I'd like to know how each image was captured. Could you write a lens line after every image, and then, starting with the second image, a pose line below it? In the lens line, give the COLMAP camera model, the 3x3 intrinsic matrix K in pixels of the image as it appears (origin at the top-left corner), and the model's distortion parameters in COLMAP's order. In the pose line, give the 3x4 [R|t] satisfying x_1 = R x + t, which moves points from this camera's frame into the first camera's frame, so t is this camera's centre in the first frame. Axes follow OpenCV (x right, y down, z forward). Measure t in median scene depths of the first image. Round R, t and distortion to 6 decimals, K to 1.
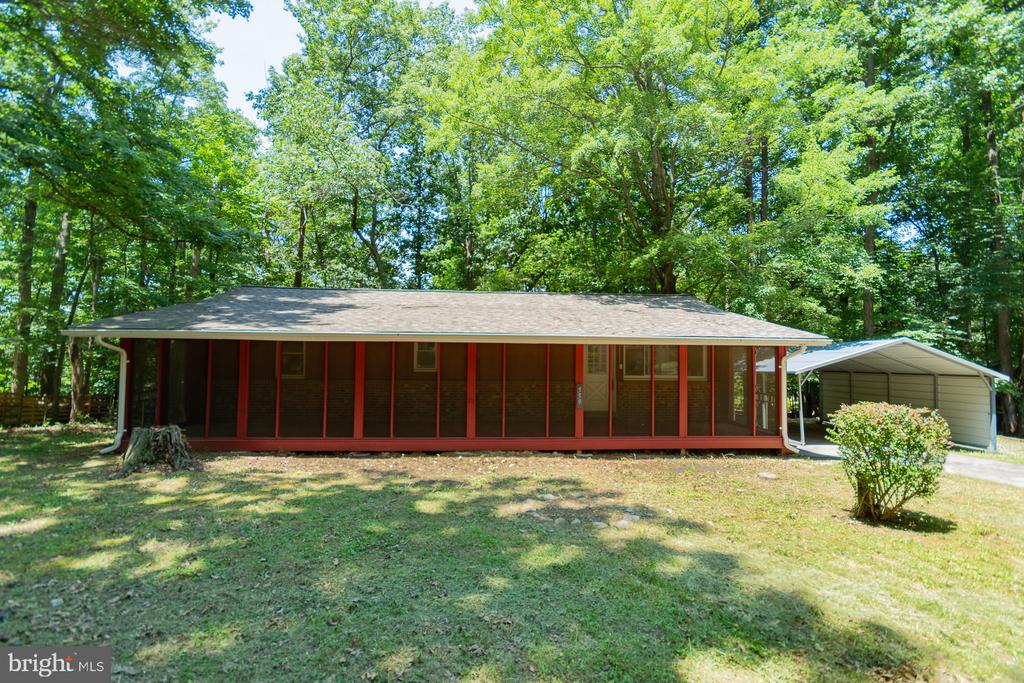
lens RADIAL K [[464.2, 0, 510.3], [0, 464.2, 346.3], [0, 0, 1]] dist [0.003112, 0.000040]
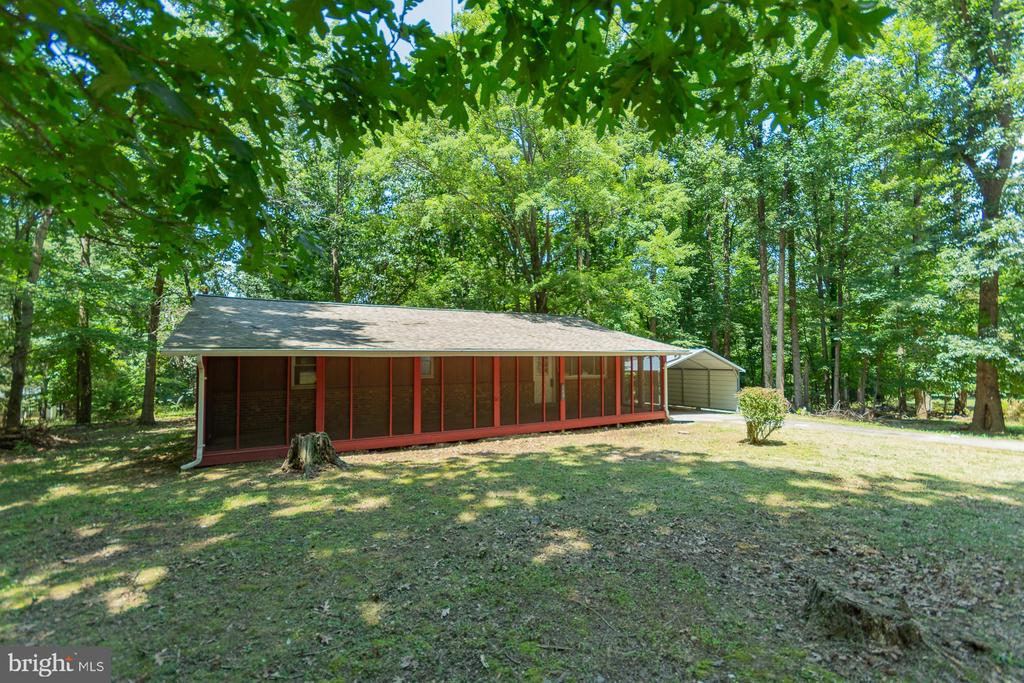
lens RADIAL K [[450.0, 0, 509.1], [0, 450.0, 344.4], [0, 0, 1]] dist [0.002082, 0.000156]
pose [[0.896923, -0.000605, 0.442186, -0.555723], [0.002156, 0.999993, -0.003005, -0.032566], [-0.442181, 0.003649, 0.896918, -0.160034]]
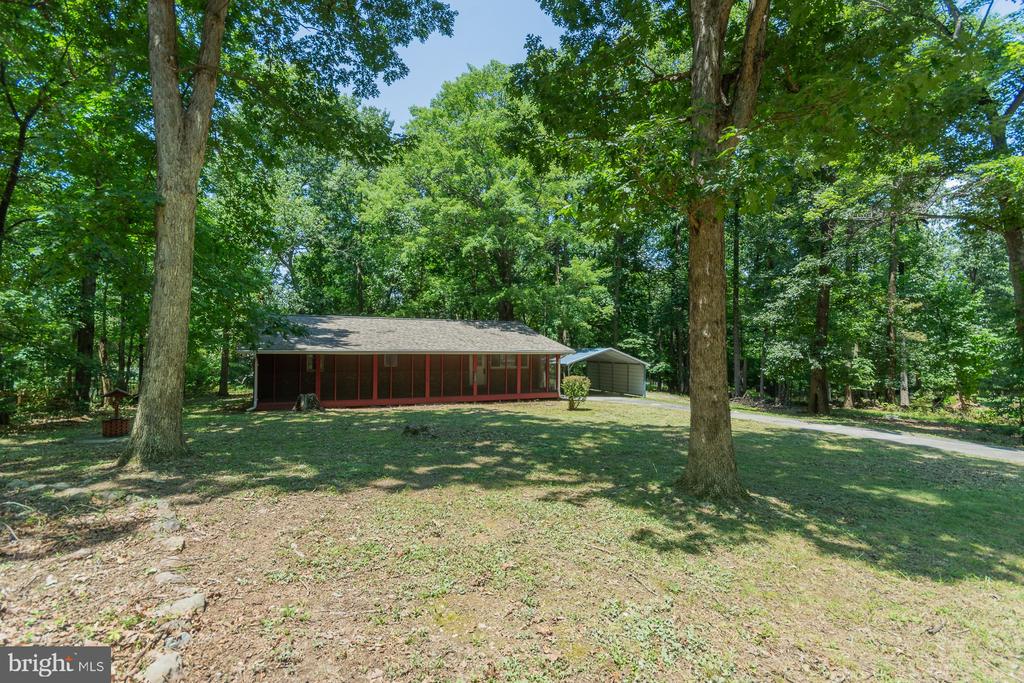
lens RADIAL K [[464.2, 0, 510.3], [0, 464.2, 346.3], [0, 0, 1]] dist [0.003112, 0.000040]
pose [[0.939361, -0.002673, 0.342918, -0.411997], [-0.007080, 0.999605, 0.027186, -0.092261], [-0.342856, -0.027966, 0.938972, -1.031830]]
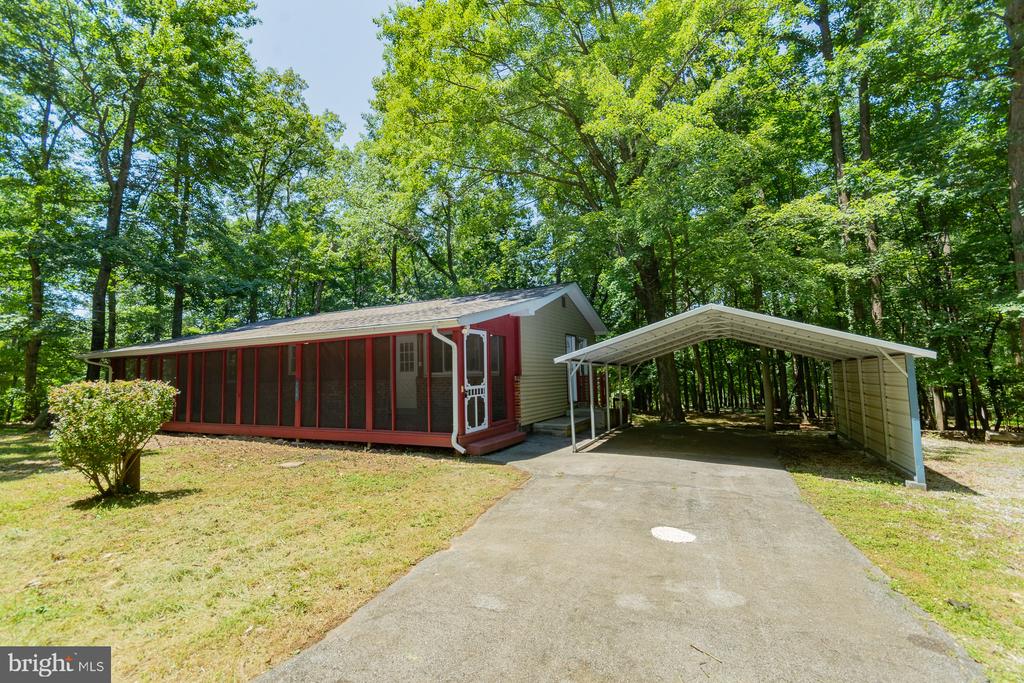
lens RADIAL K [[450.0, 0, 509.1], [0, 450.0, 344.4], [0, 0, 1]] dist [0.002082, 0.000156]
pose [[0.861610, -0.064877, -0.503407, 1.059094], [0.057890, 0.997886, -0.029520, 0.048170], [0.504258, -0.003707, 0.863545, 0.273087]]
